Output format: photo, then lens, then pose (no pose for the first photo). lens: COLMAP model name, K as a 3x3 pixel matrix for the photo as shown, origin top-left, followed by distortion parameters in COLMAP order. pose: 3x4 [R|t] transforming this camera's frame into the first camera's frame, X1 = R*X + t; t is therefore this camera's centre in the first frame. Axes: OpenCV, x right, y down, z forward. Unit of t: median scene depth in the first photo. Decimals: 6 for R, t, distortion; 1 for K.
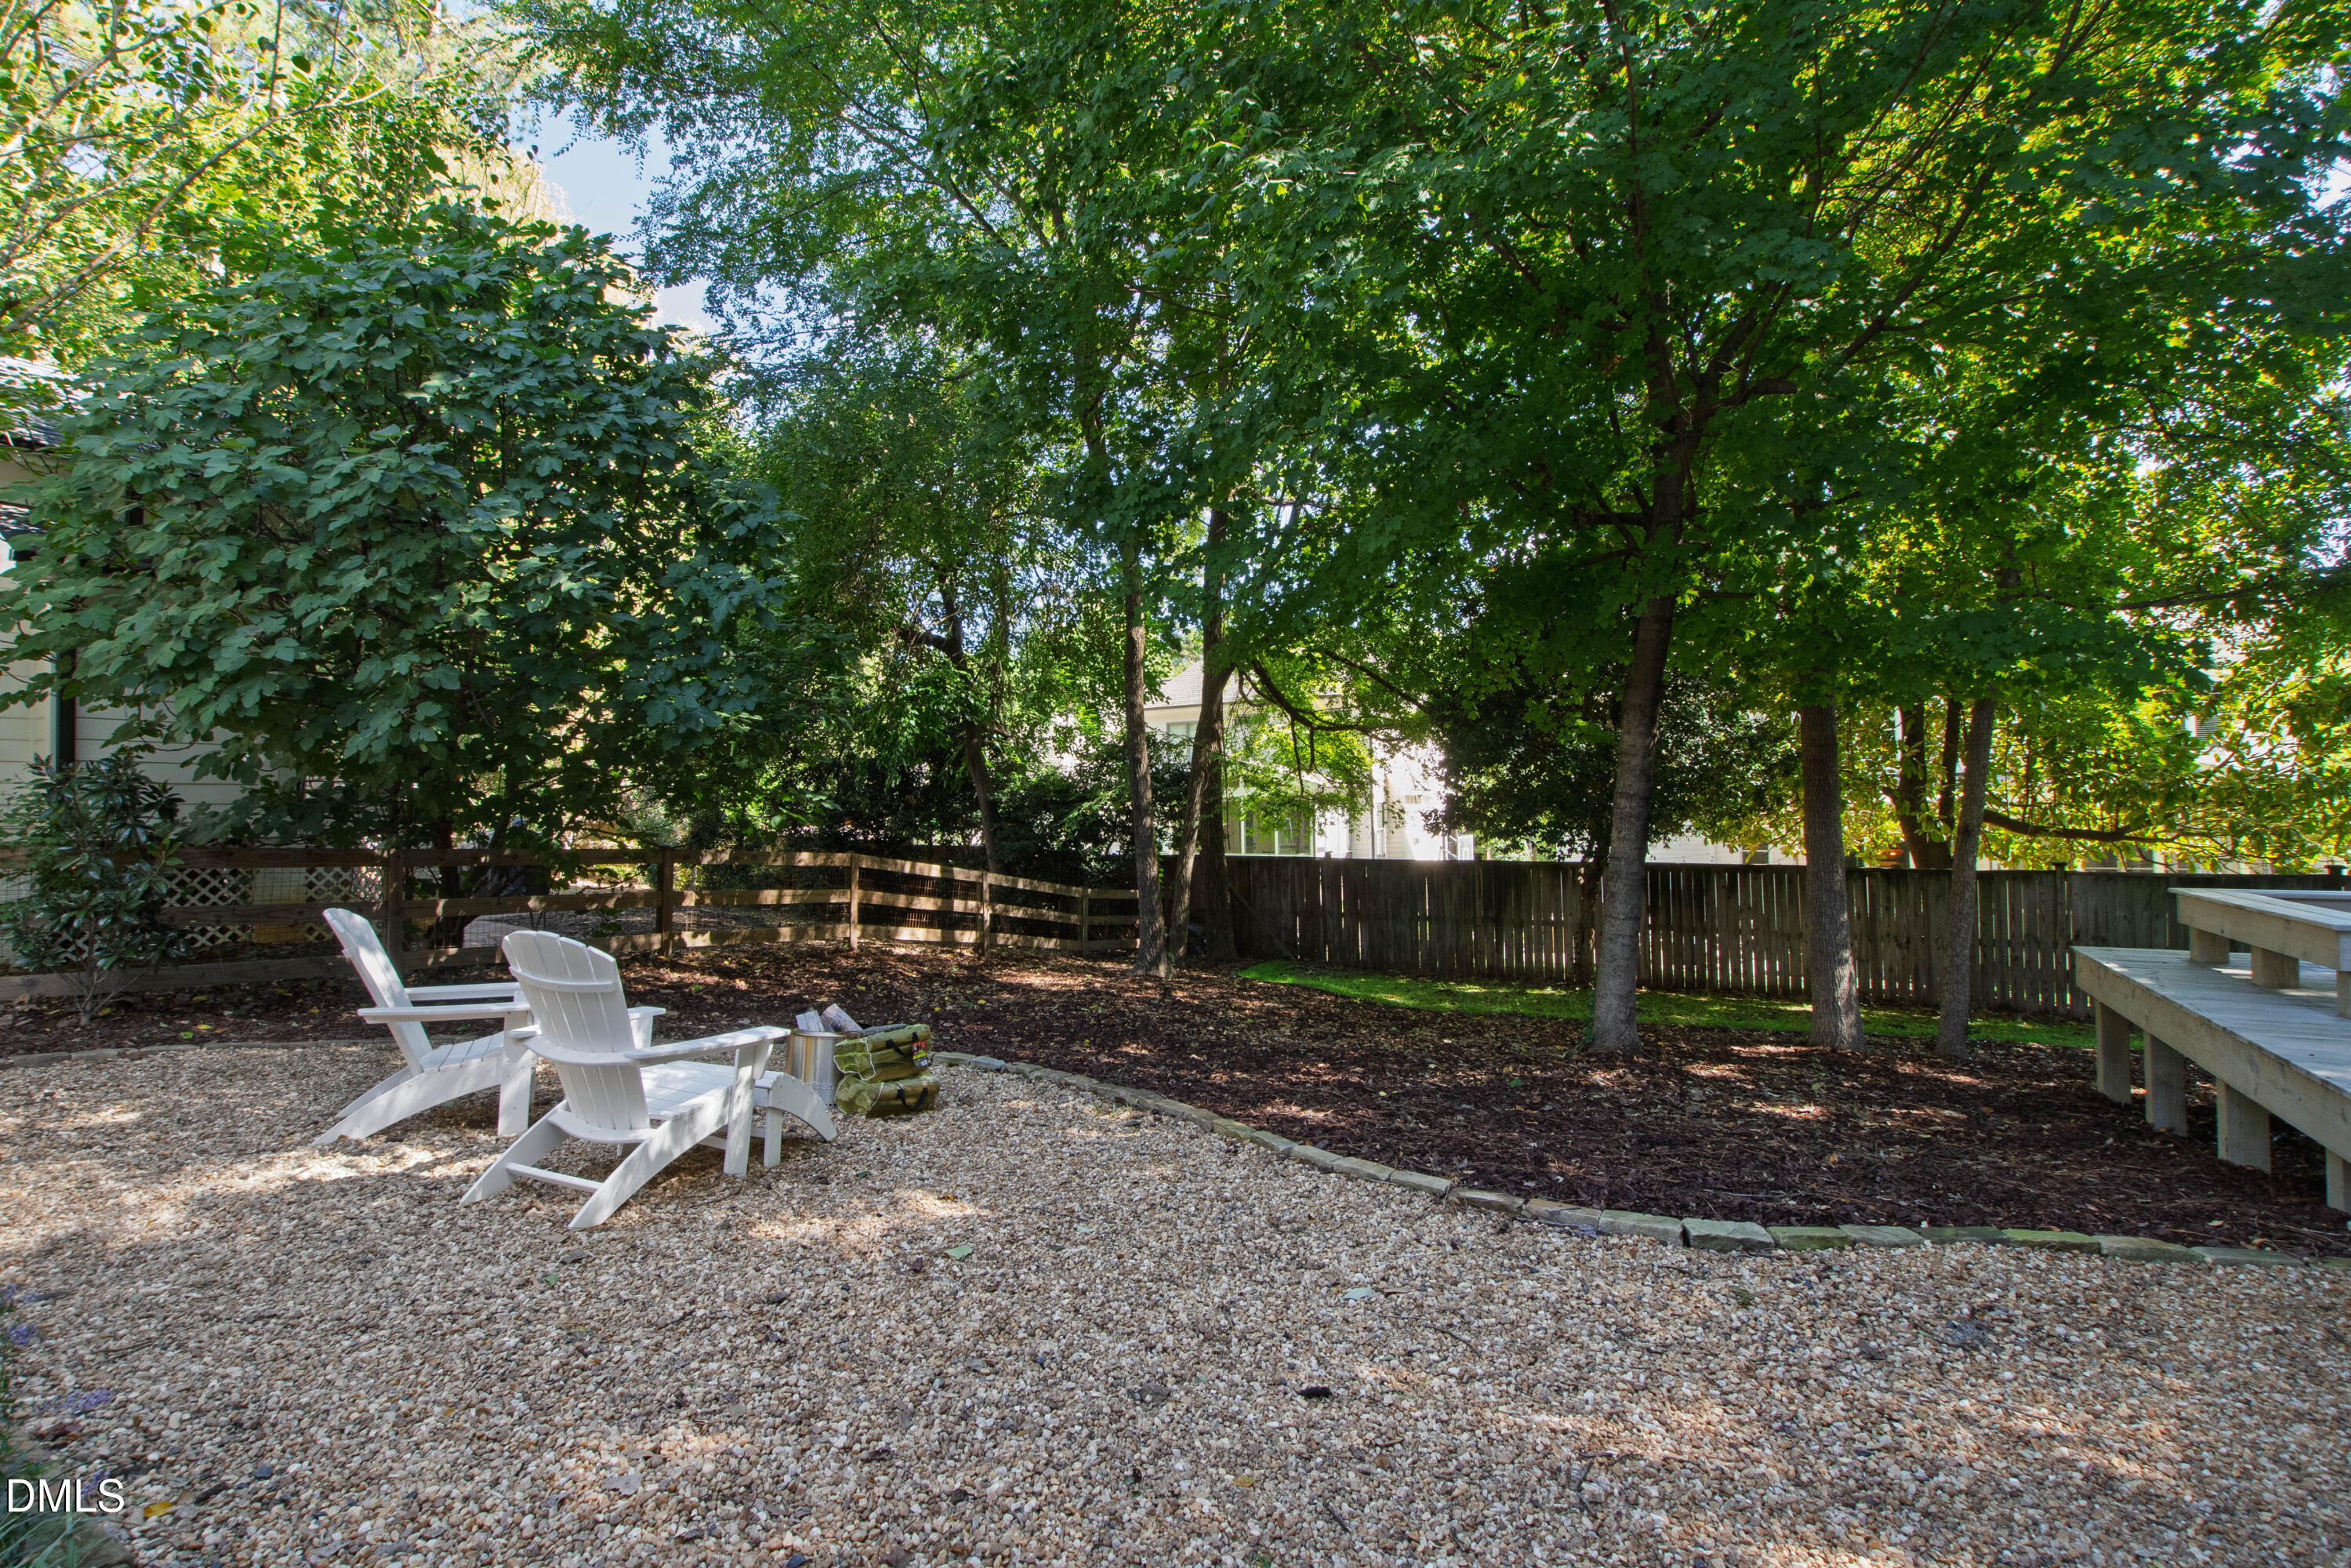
lens RADIAL K [[1081.0, 0, 1175.5], [0, 1081.0, 784.0], [0, 0, 1]] dist [0.002564, 0.000394]
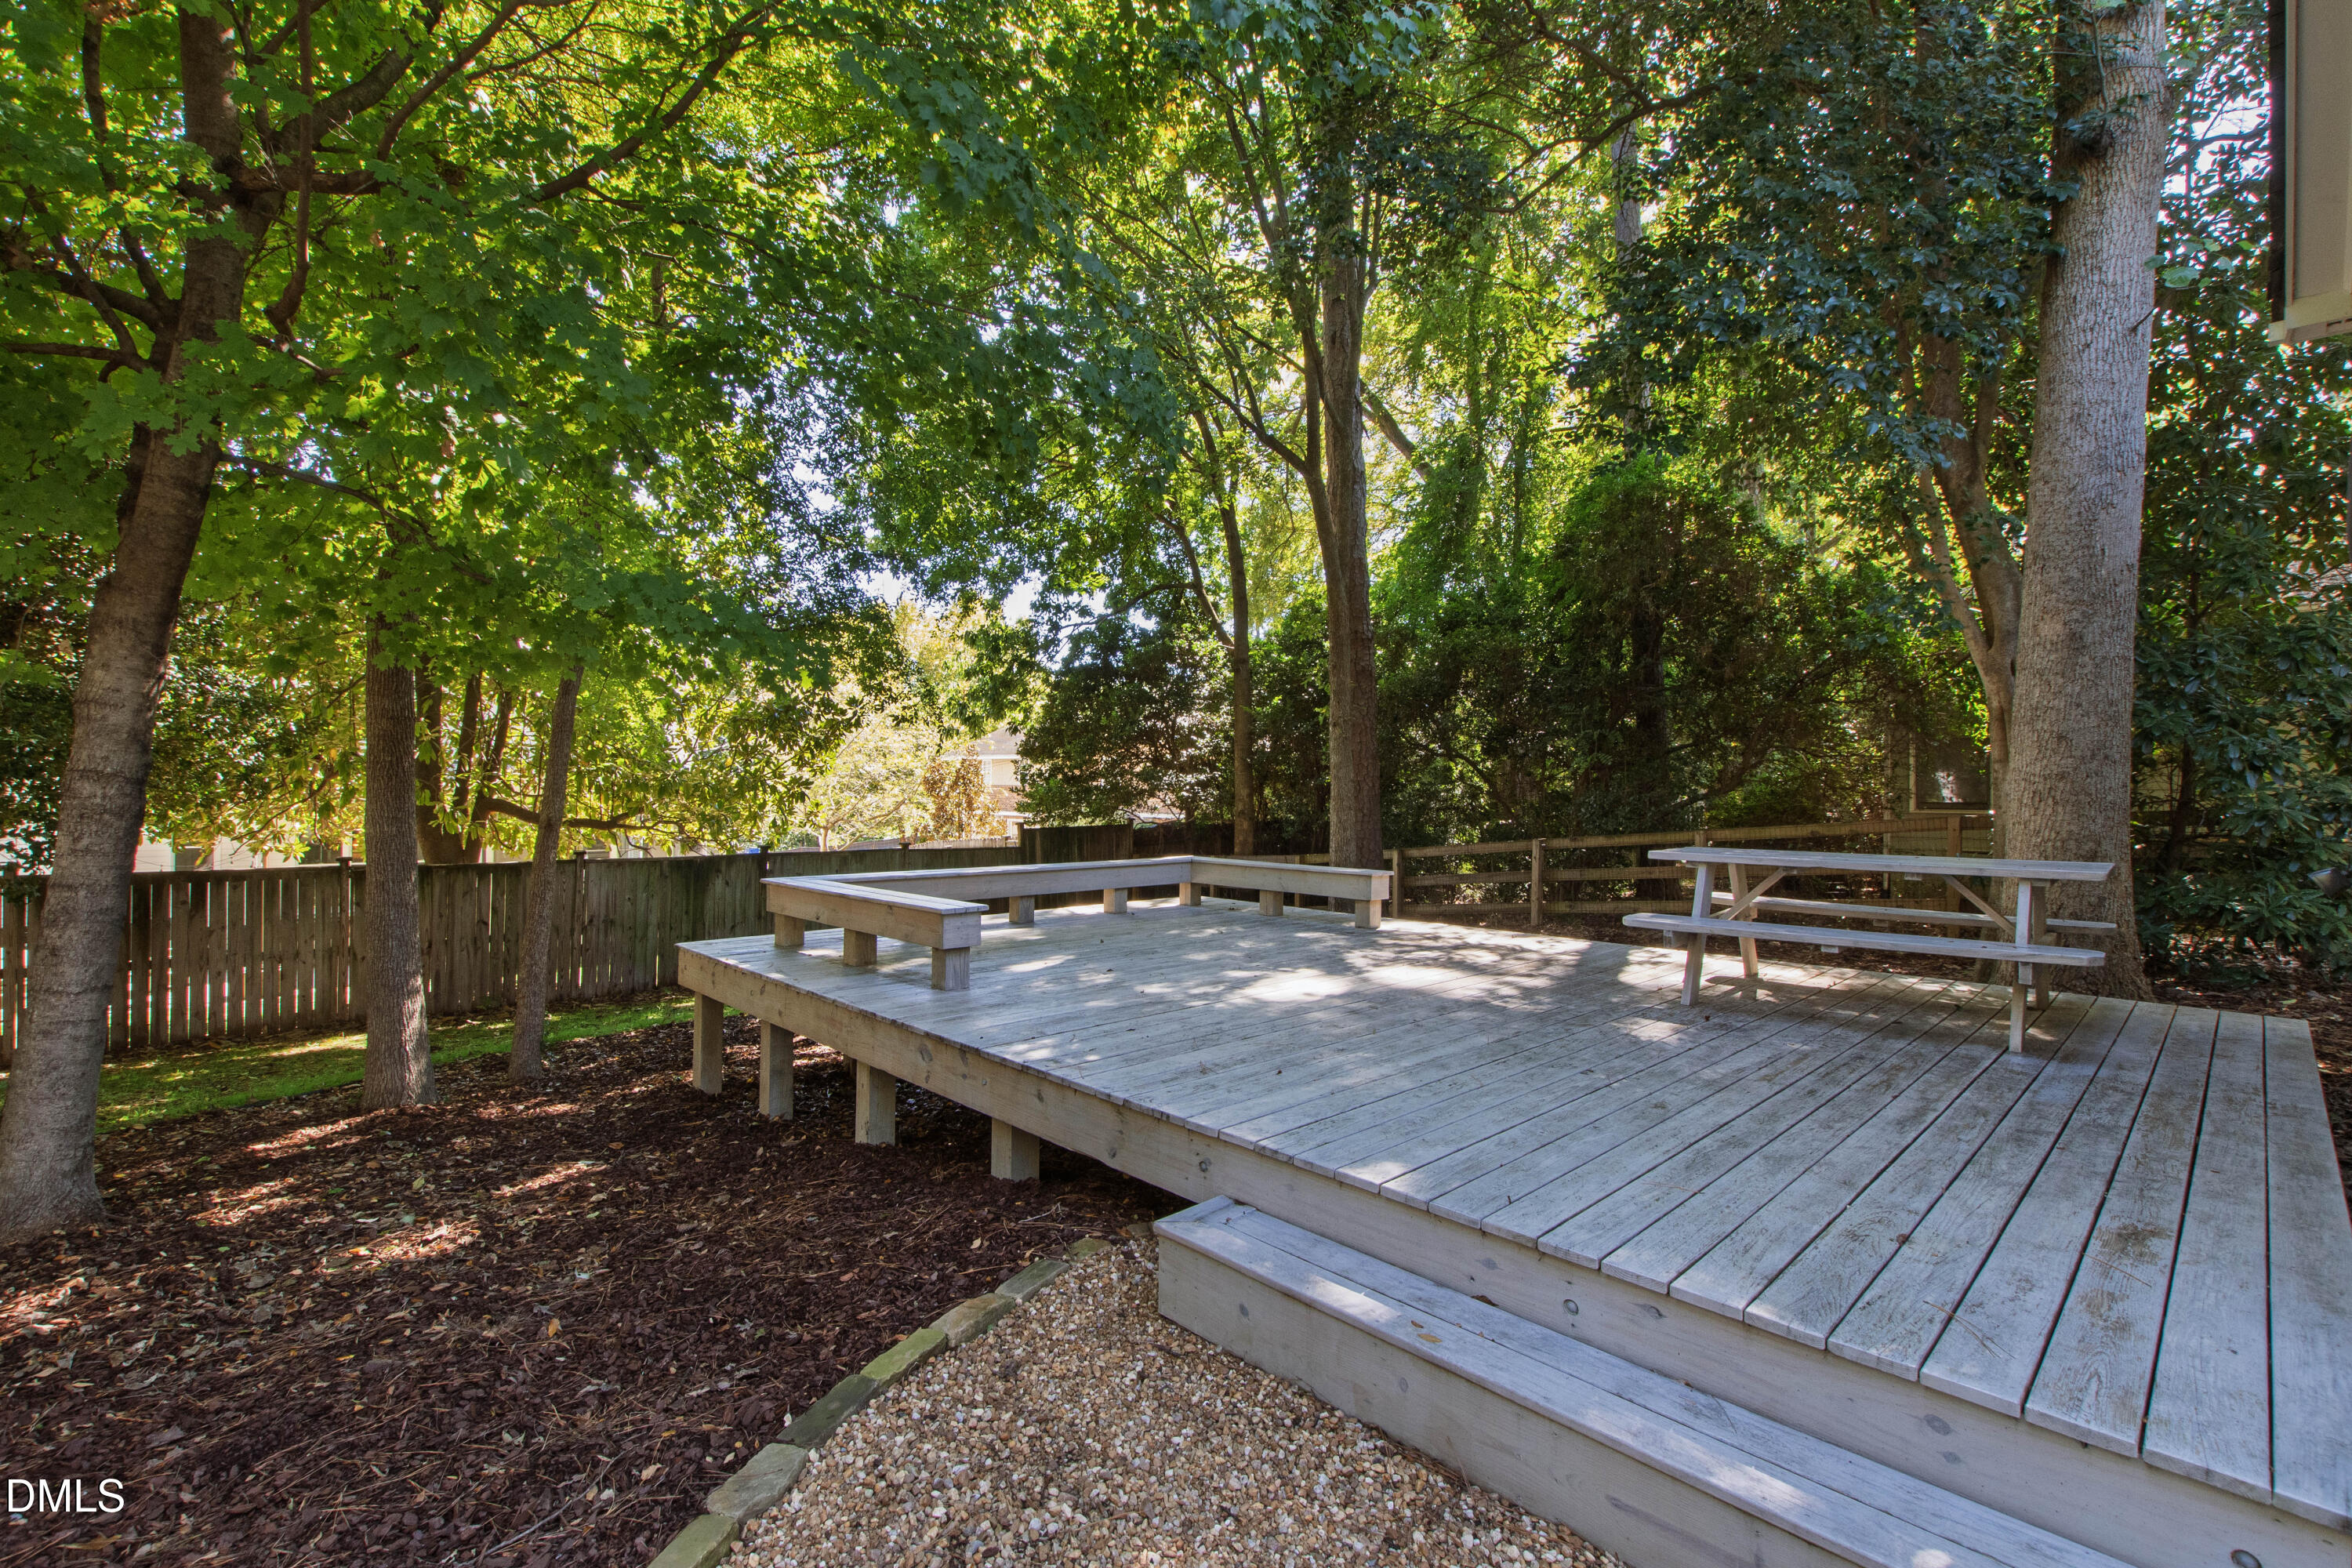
lens RADIAL K [[1081.4, 0, 1176.0], [0, 1081.4, 784.0], [0, 0, 1]] dist [0.002564, 0.000394]
pose [[0.322559, 0.018261, 0.946373, 0.062472], [-0.028230, 0.999555, -0.009665, 0.006654], [-0.946128, -0.023599, 0.322930, 0.276328]]
